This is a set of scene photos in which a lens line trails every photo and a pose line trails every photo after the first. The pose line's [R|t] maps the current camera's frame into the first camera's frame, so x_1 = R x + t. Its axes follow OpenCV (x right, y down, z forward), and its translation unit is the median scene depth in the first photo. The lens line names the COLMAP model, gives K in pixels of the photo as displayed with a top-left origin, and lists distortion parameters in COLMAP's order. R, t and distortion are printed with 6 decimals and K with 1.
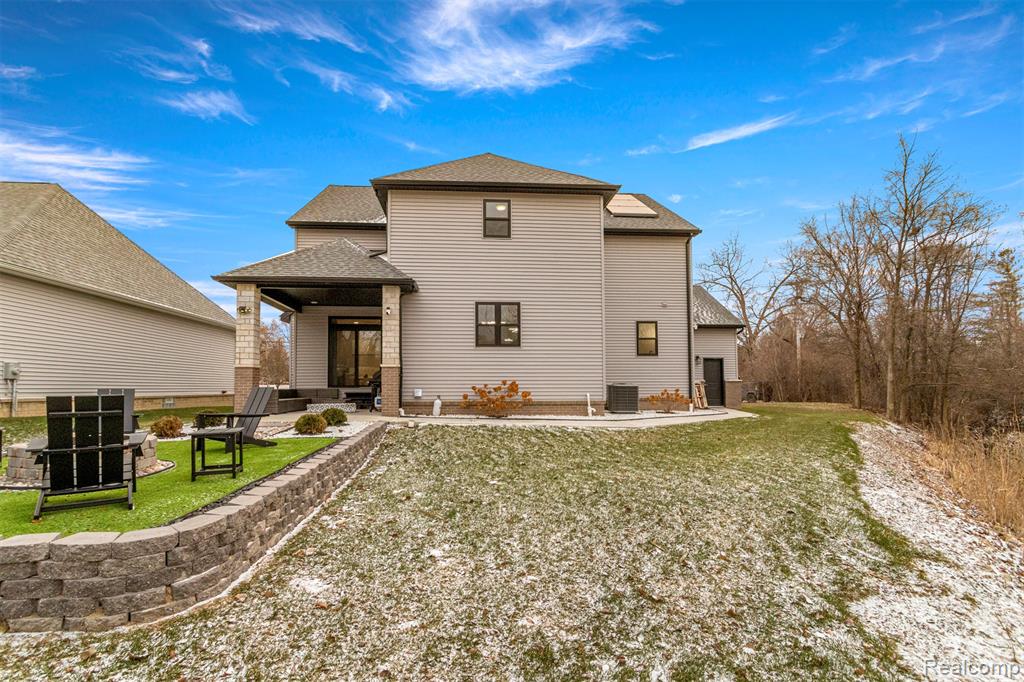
lens RADIAL K [[494.9, 0, 506.7], [0, 494.9, 352.3], [0, 0, 1]] dist [0.014746, 0.000036]
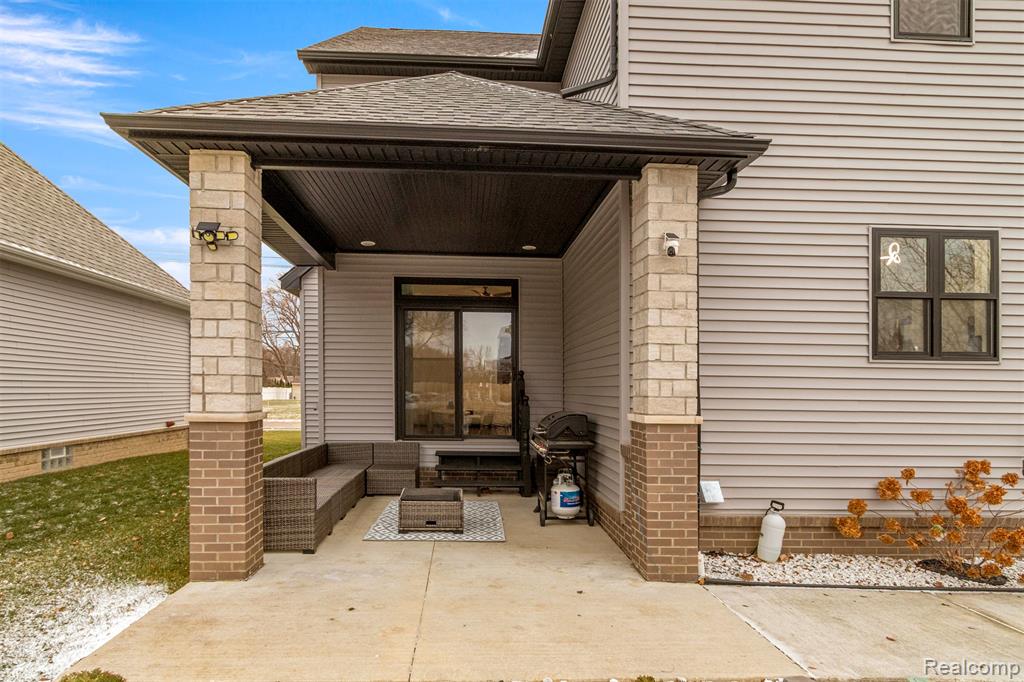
lens RADIAL K [[596.8, 0, 497.7], [0, 596.8, 386.4], [0, 0, 1]] dist [-0.003400, -0.000200]
pose [[0.999685, 0.013951, -0.020840, -0.312763], [-0.012439, 0.997398, 0.071011, -0.018436], [0.021776, -0.070729, 0.997258, 0.572330]]
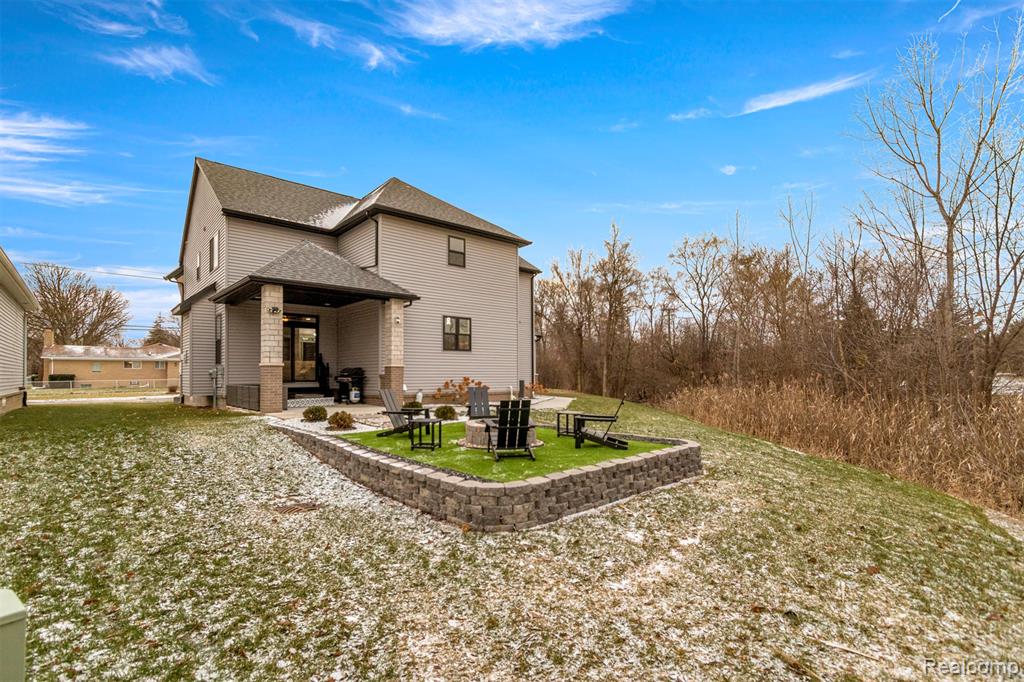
lens RADIAL K [[494.9, 0, 506.7], [0, 494.9, 352.3], [0, 0, 1]] dist [0.014746, 0.000036]
pose [[0.794925, 0.029003, 0.606014, -0.701478], [-0.046221, 0.998849, 0.012826, -0.030821], [-0.604945, -0.038207, 0.795350, -0.117165]]
